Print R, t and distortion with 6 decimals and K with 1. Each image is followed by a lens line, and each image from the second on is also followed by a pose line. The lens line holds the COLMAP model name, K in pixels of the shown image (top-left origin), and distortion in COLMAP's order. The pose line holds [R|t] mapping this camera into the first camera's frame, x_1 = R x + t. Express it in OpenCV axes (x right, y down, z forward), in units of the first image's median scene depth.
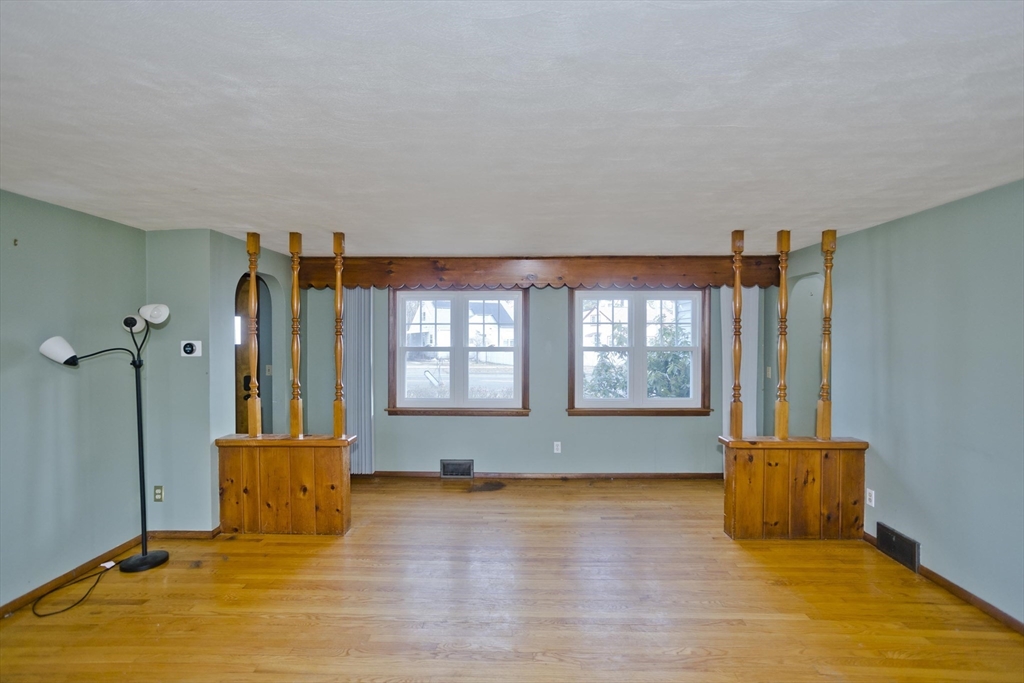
lens RADIAL K [[492.6, 0, 515.9], [0, 492.6, 336.4], [0, 0, 1]] dist [-0.058351, 0.036102]
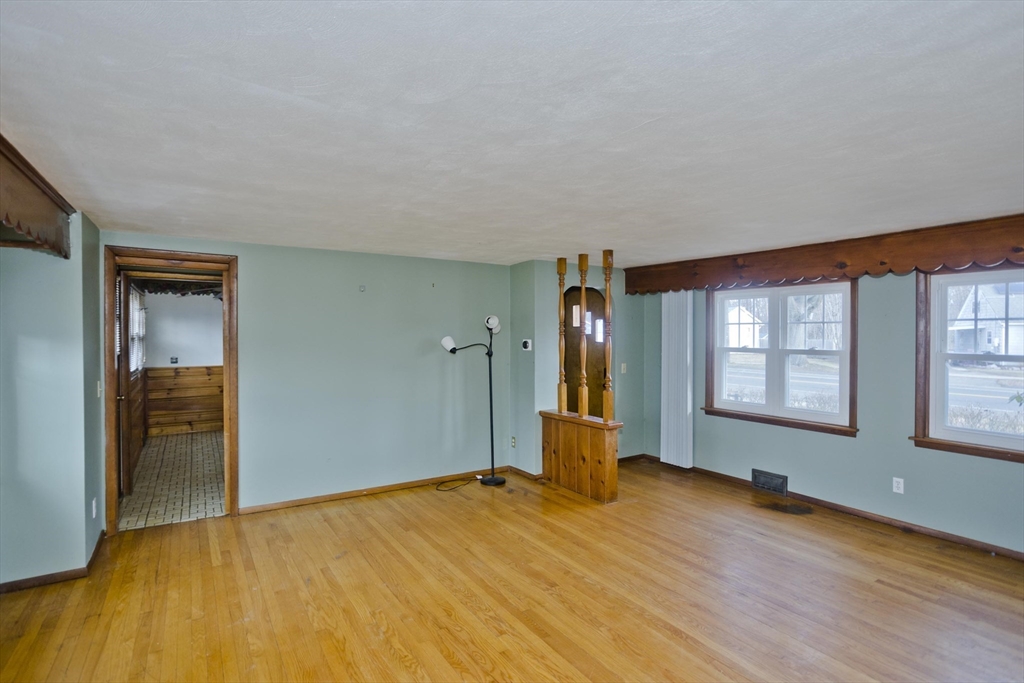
lens RADIAL K [[520.8, 0, 516.2], [0, 520.8, 329.9], [0, 0, 1]] dist [-0.062384, 0.044468]
pose [[0.561649, -0.003354, -0.827368, 0.529489], [-0.002620, 0.999980, -0.005832, -0.008602], [0.827371, 0.005443, 0.561629, 0.098125]]
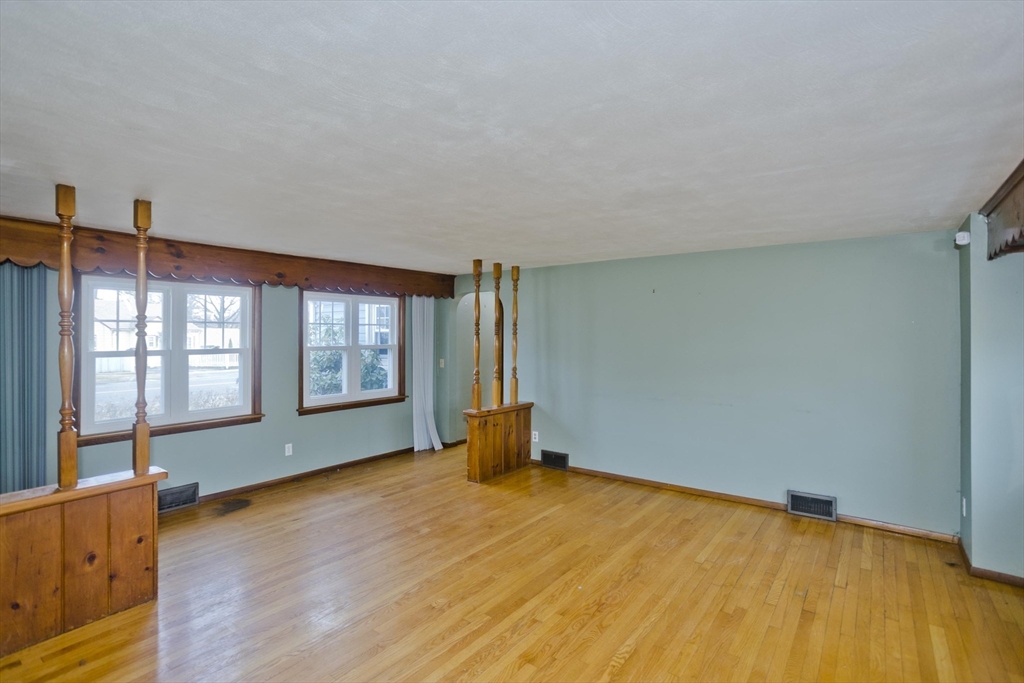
lens RADIAL K [[500.7, 0, 493.8], [0, 500.7, 332.4], [0, 0, 1]] dist [-0.044164, 0.027803]
pose [[0.600264, 0.001475, 0.799801, -0.607622], [0.001841, 0.999993, -0.003226, -0.005542], [-0.799800, 0.003409, 0.600257, 0.101654]]
